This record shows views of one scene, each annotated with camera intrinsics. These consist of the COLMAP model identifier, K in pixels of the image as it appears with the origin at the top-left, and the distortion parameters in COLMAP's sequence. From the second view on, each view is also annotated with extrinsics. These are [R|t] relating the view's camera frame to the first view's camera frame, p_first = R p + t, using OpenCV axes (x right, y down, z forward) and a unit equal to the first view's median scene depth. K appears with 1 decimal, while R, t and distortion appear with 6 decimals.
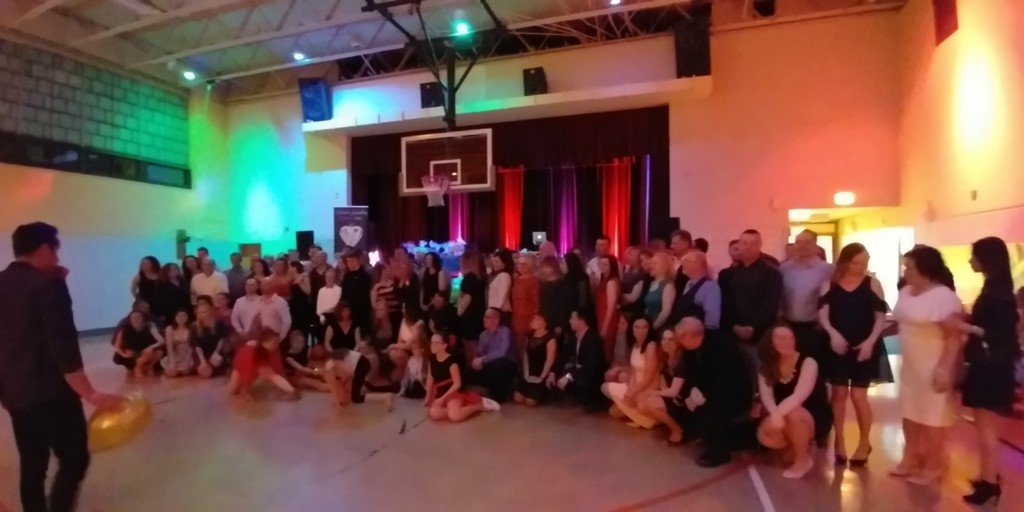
lens RADIAL K [[464.0, 0, 511.3], [0, 464.0, 263.0], [0, 0, 1]] dist [-0.019127, -0.007022]
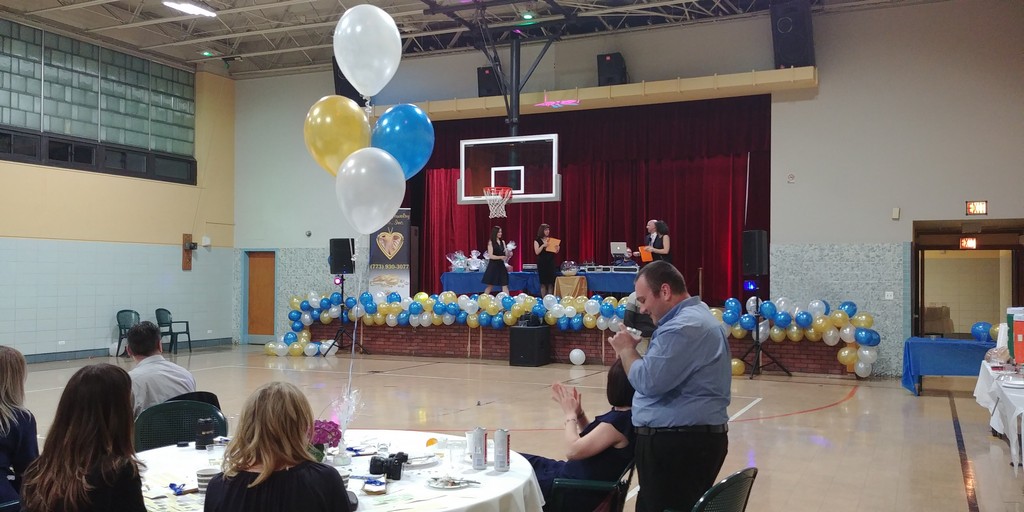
lens RADIAL K [[906.3, 0, 513.2], [0, 906.3, 246.8], [0, 0, 1]] dist [0.127234, -0.182335]
pose [[0.993463, 0.011039, -0.113617, 0.071383], [-0.015262, 0.999222, -0.036360, 0.002014], [0.113128, 0.037856, 0.992859, -0.741350]]
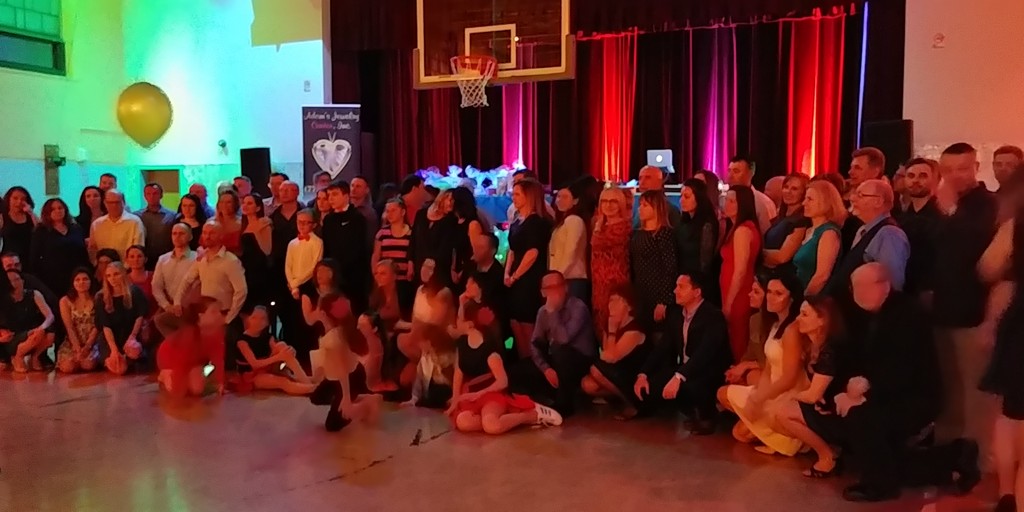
lens RADIAL K [[906.3, 0, 506.4], [0, 906.3, 260.4], [0, 0, 1]] dist [0.127234, -0.182335]
pose [[0.990682, 0.014686, -0.135401, 0.035591], [-0.007328, 0.998477, 0.054677, 0.008955], [0.135998, -0.053176, 0.989281, -0.141203]]
